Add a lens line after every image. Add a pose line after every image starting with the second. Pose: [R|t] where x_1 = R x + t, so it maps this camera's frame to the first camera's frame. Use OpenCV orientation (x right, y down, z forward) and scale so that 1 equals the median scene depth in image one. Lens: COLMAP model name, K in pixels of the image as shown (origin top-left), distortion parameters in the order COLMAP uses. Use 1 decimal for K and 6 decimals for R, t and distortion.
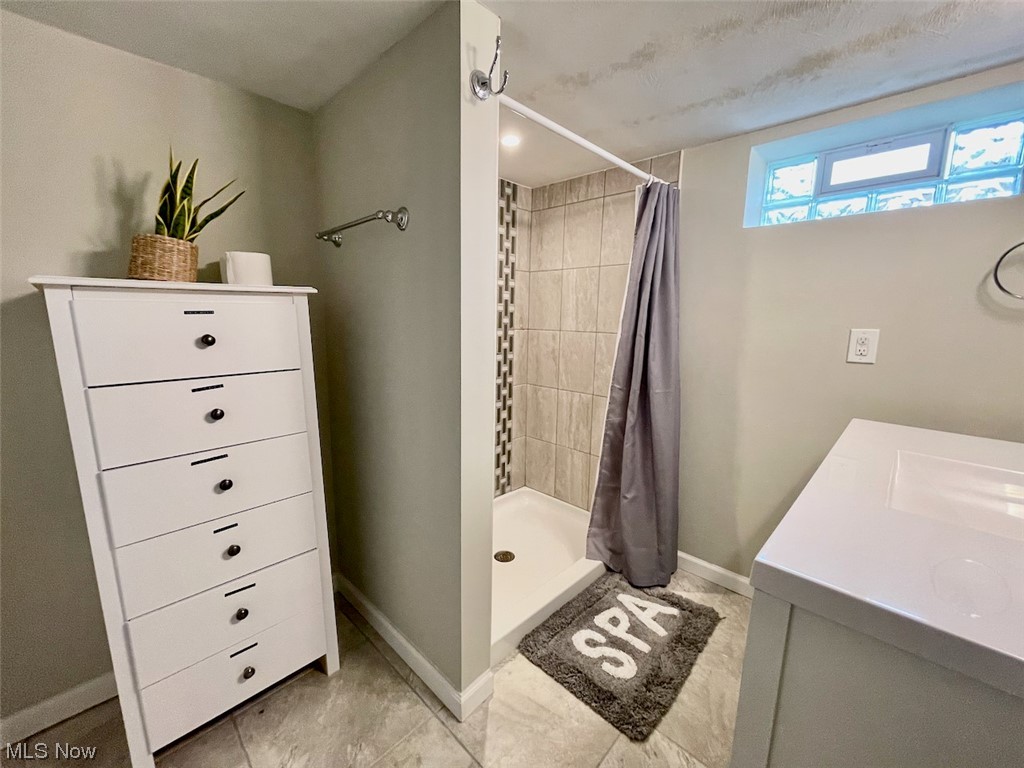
lens RADIAL K [[411.7, 0, 509.5], [0, 411.7, 386.4], [0, 0, 1]] dist [-0.006813, 0.001419]
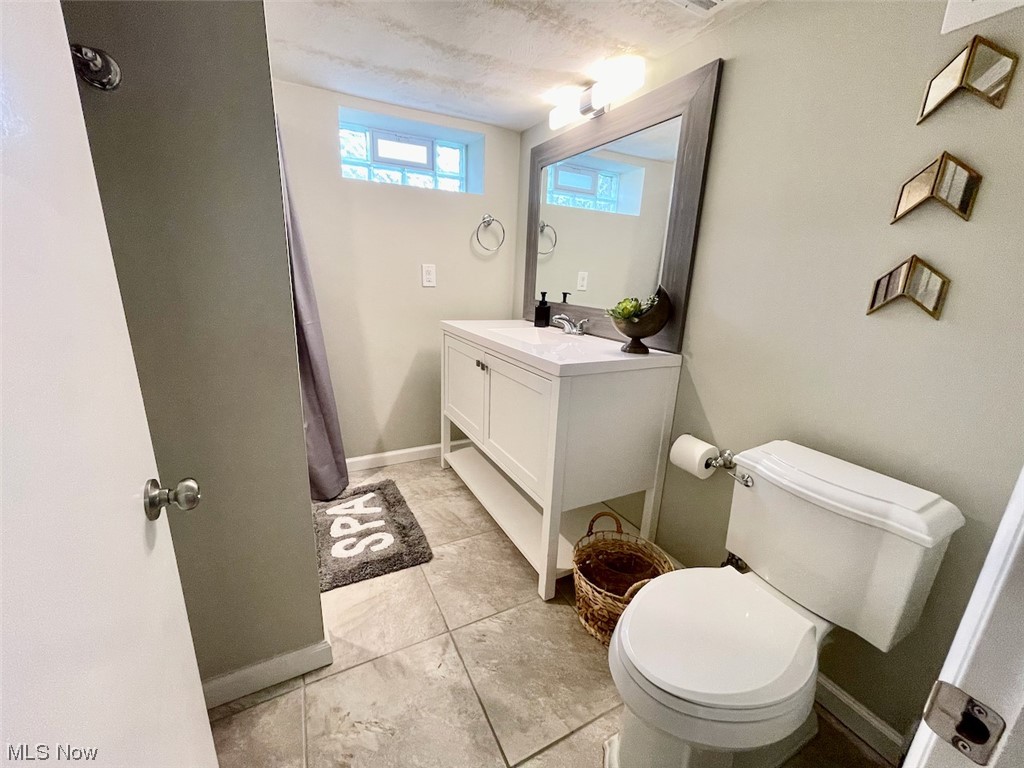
lens RADIAL K [[411.7, 0, 508.6], [0, 411.7, 388.0], [0, 0, 1]] dist [-0.006813, 0.001419]
pose [[0.309646, -0.259914, 0.914639, -0.590986], [0.128261, 0.964541, 0.230672, -0.005826], [-0.942162, 0.045886, 0.332003, 0.185893]]
